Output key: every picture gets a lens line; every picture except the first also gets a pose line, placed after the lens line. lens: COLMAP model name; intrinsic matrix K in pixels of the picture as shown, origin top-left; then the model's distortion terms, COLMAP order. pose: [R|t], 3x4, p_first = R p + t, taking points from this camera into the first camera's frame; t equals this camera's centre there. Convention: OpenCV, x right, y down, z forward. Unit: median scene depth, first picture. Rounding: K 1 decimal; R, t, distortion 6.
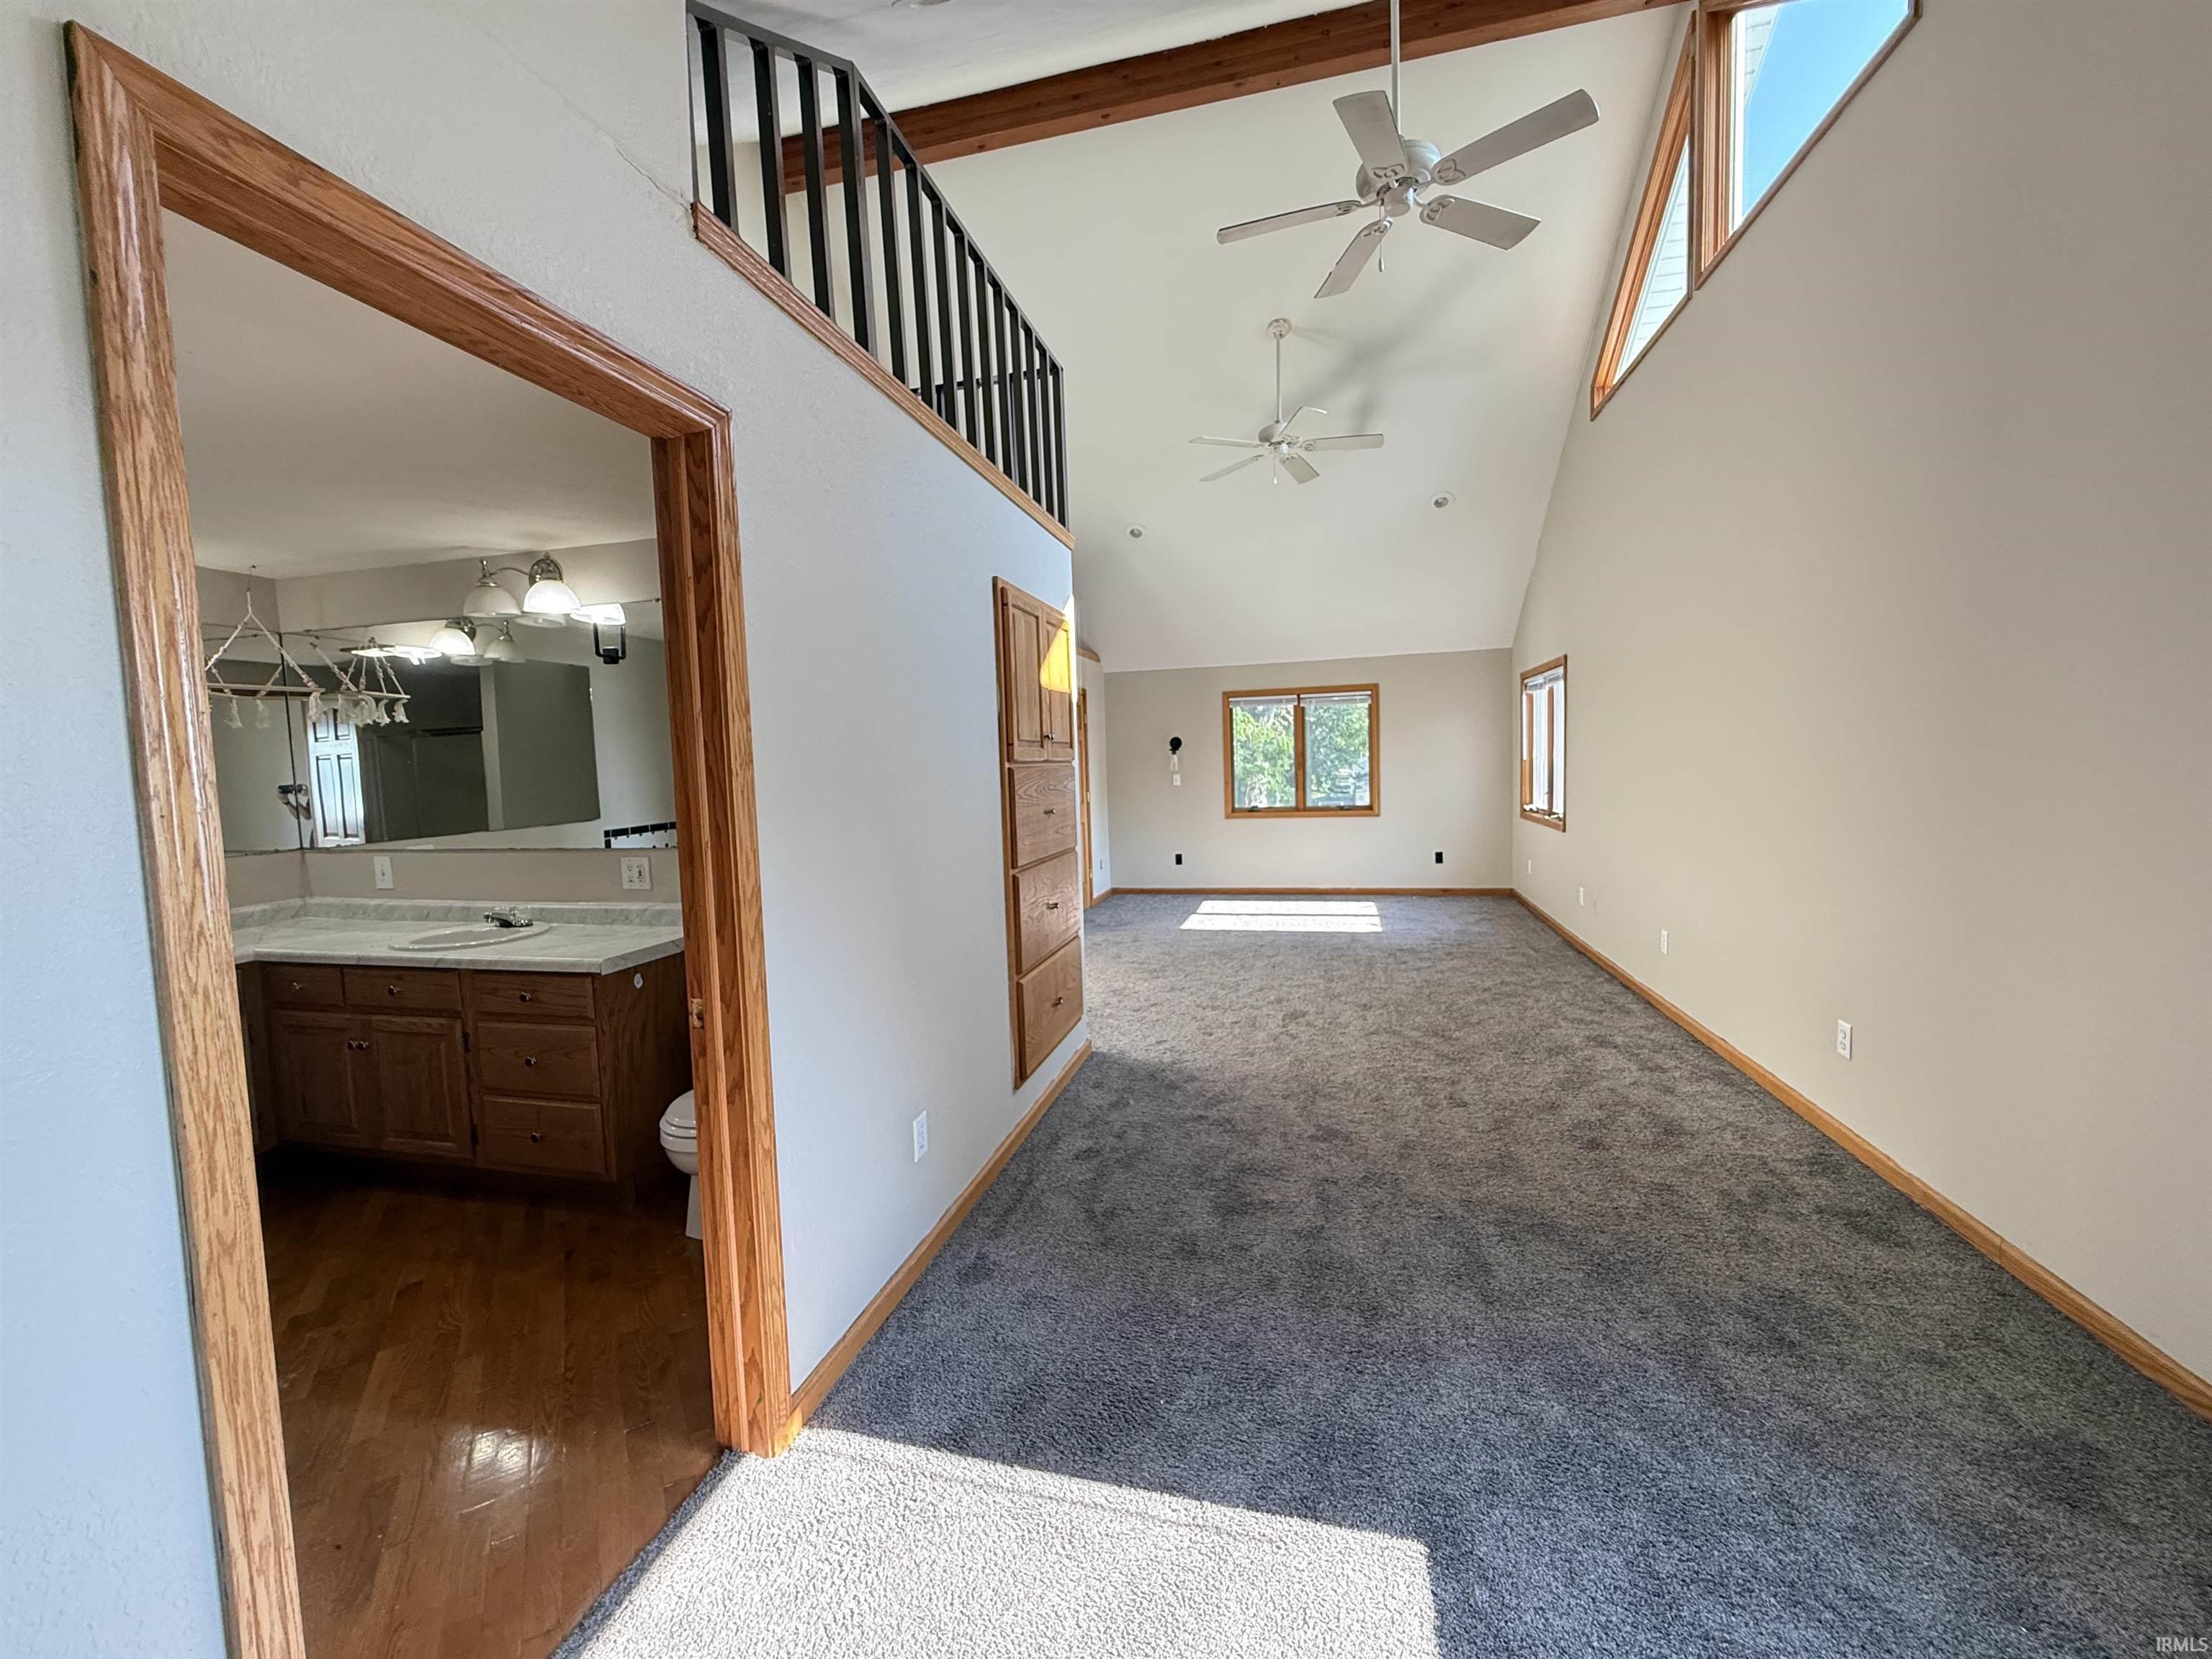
lens RADIAL K [[885.4, 0, 1108.0], [0, 885.4, 824.5], [0, 0, 1]] dist [-0.000112, 0.000365]
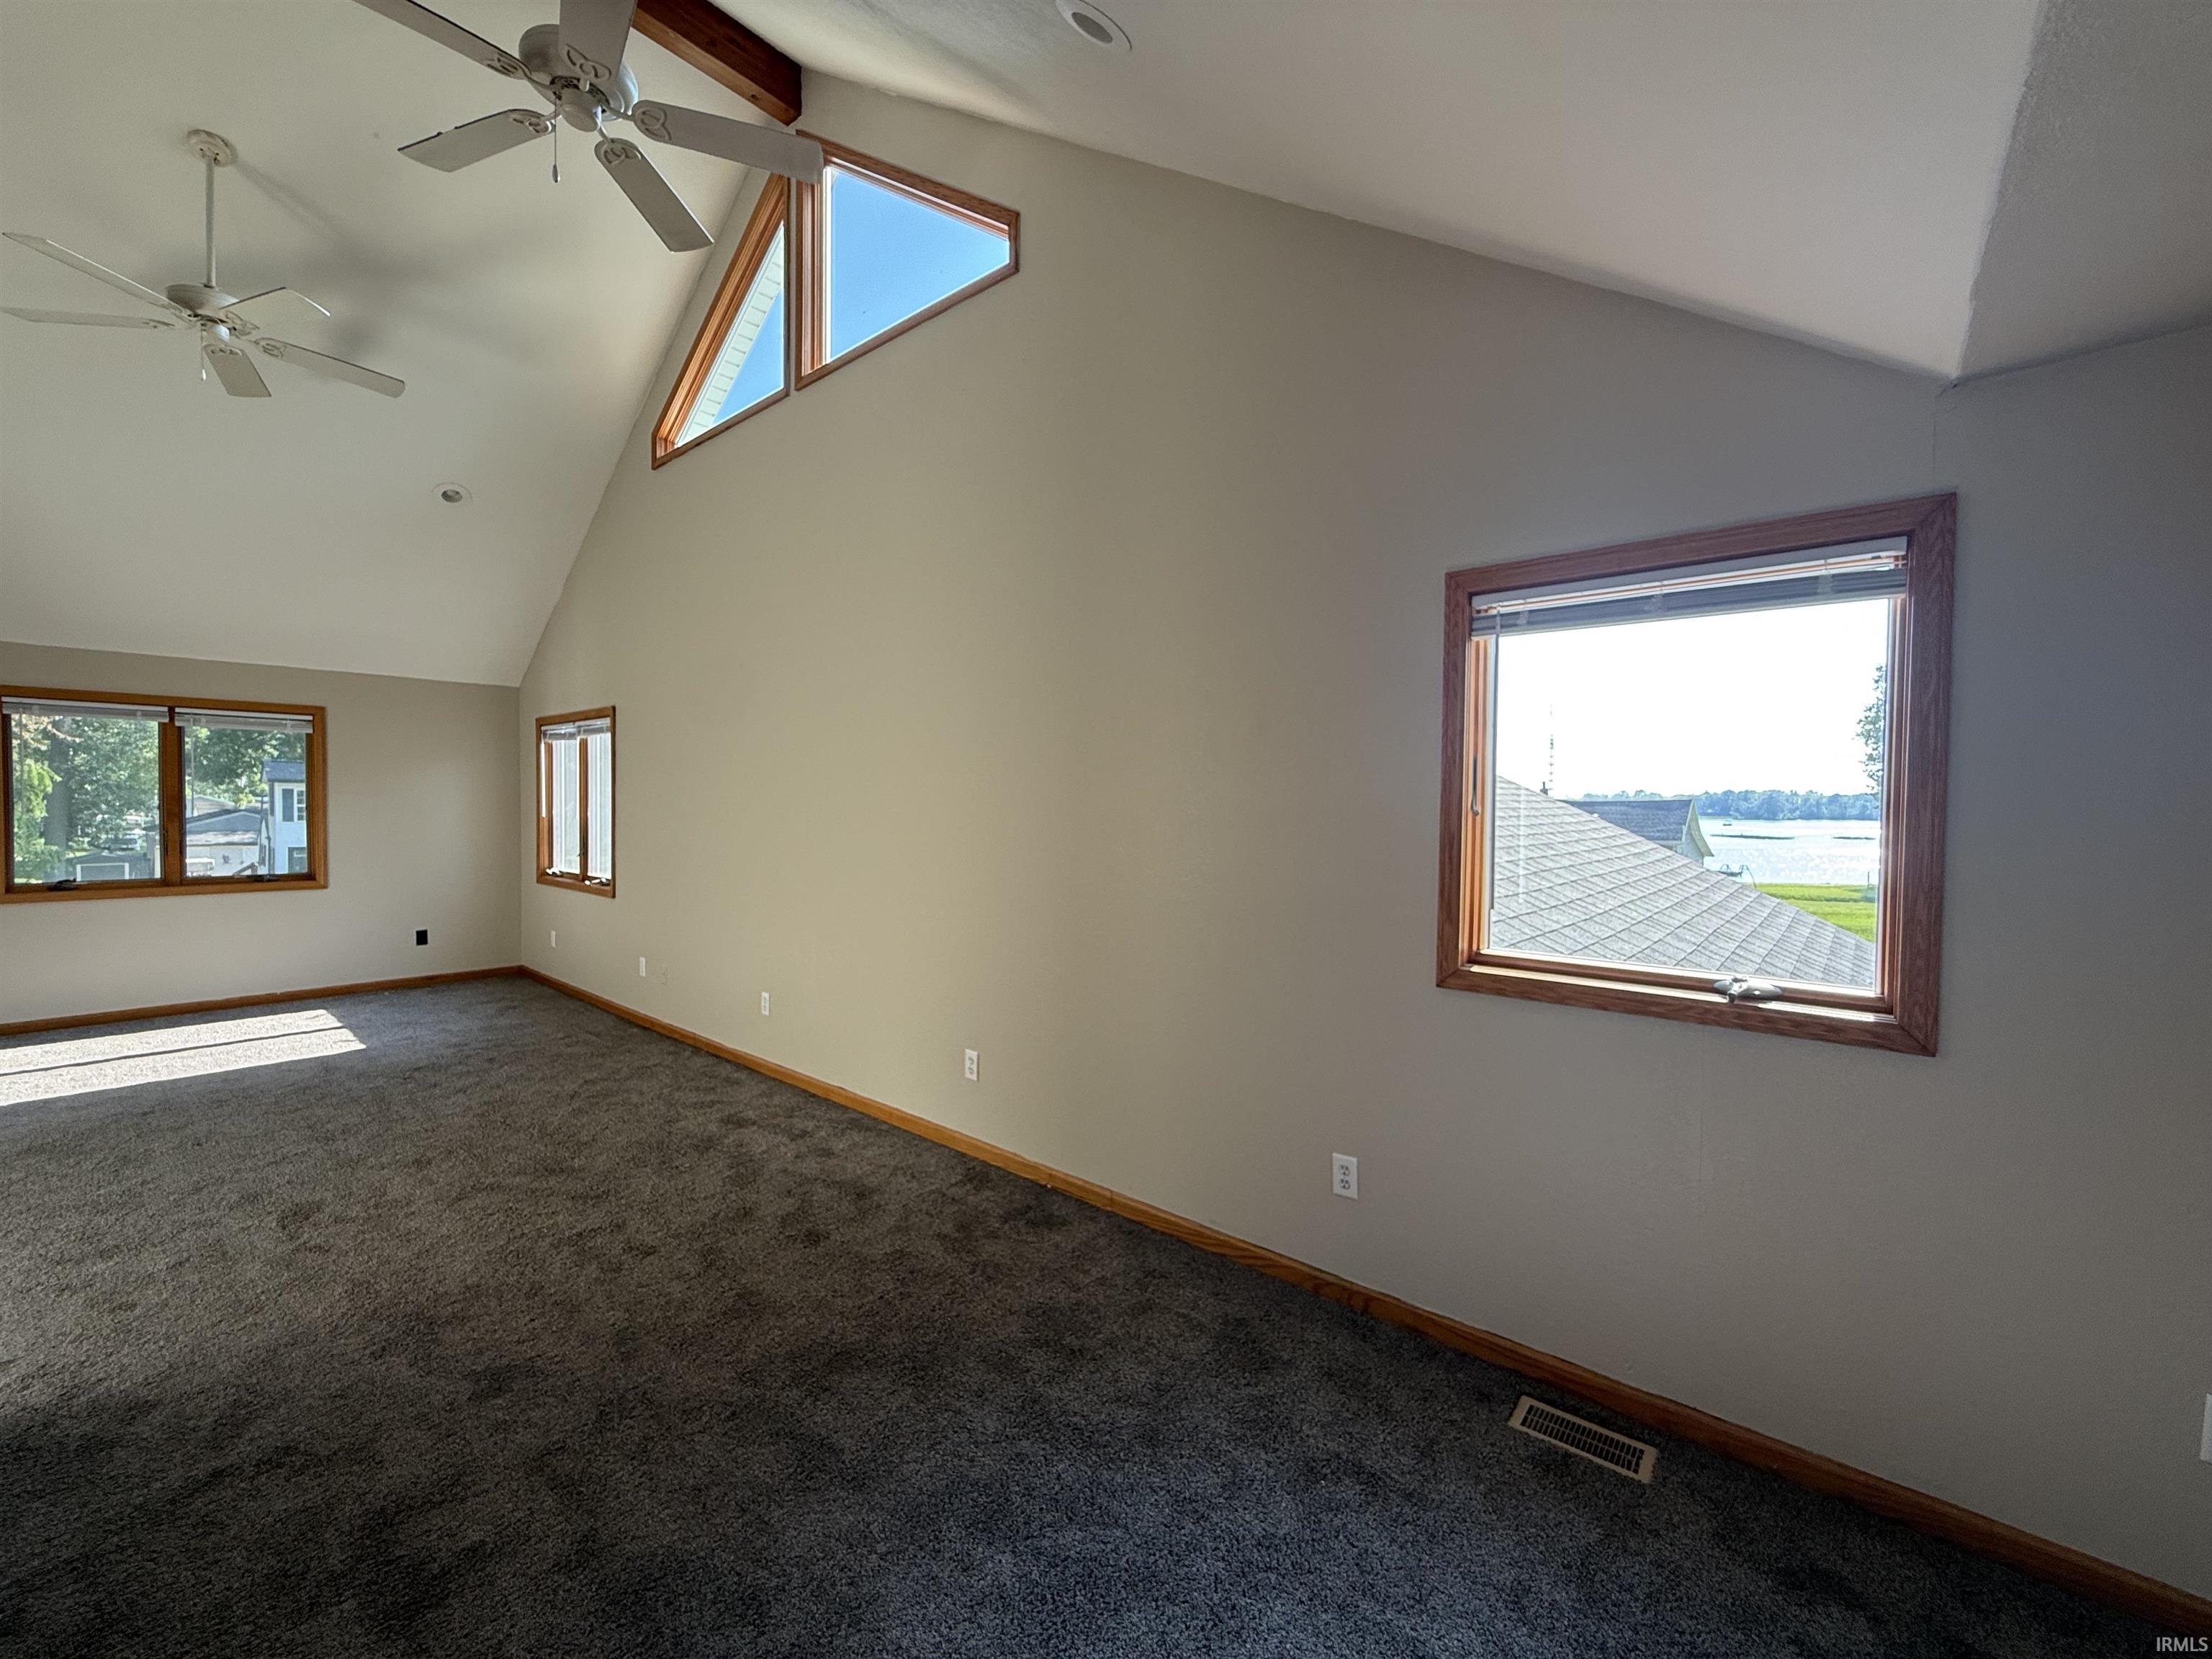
lens RADIAL K [[885.4, 0, 1087.6], [0, 885.4, 824.9], [0, 0, 1]] dist [-0.000112, 0.000365]
pose [[0.450476, 0.017997, 0.892607, -0.153137], [0.035844, 0.998626, -0.038224, -0.027134], [-0.892069, 0.049213, 0.449212, 0.275051]]
